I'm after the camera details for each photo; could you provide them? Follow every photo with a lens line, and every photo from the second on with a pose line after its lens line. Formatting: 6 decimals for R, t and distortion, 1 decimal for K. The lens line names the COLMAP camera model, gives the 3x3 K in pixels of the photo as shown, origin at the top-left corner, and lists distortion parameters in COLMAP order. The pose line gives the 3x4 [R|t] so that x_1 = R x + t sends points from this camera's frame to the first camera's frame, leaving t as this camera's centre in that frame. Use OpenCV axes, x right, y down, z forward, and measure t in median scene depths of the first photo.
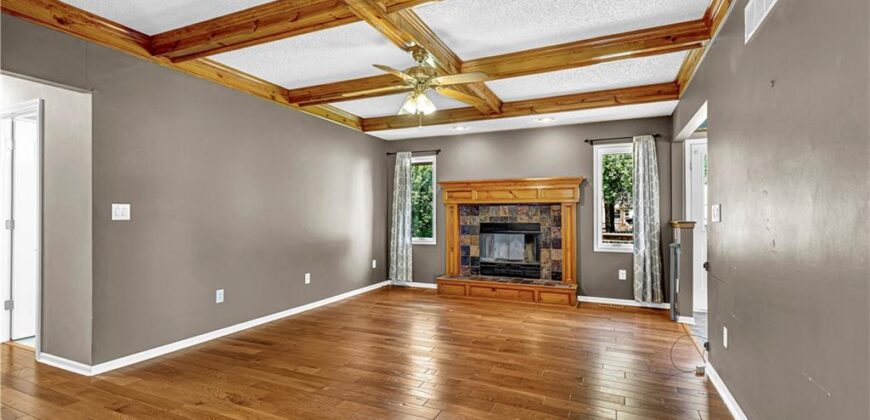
lens RADIAL K [[403.6, 0, 434.4], [0, 403.6, 210.1], [0, 0, 1]] dist [0.017746, -0.003101]
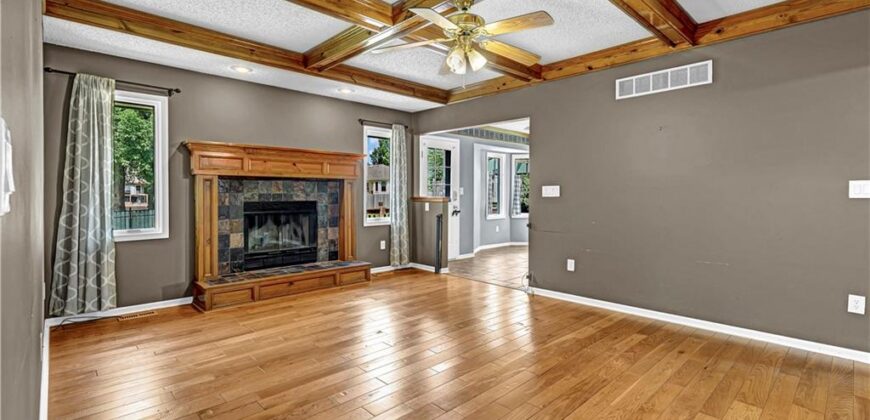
lens RADIAL K [[403.6, 0, 427.5], [0, 403.6, 193.8], [0, 0, 1]] dist [0.017746, -0.003101]
pose [[0.371690, -0.002535, 0.928353, -0.498594], [-0.015613, 0.999838, 0.008981, 0.004842], [-0.928226, -0.017833, 0.371590, 0.439295]]
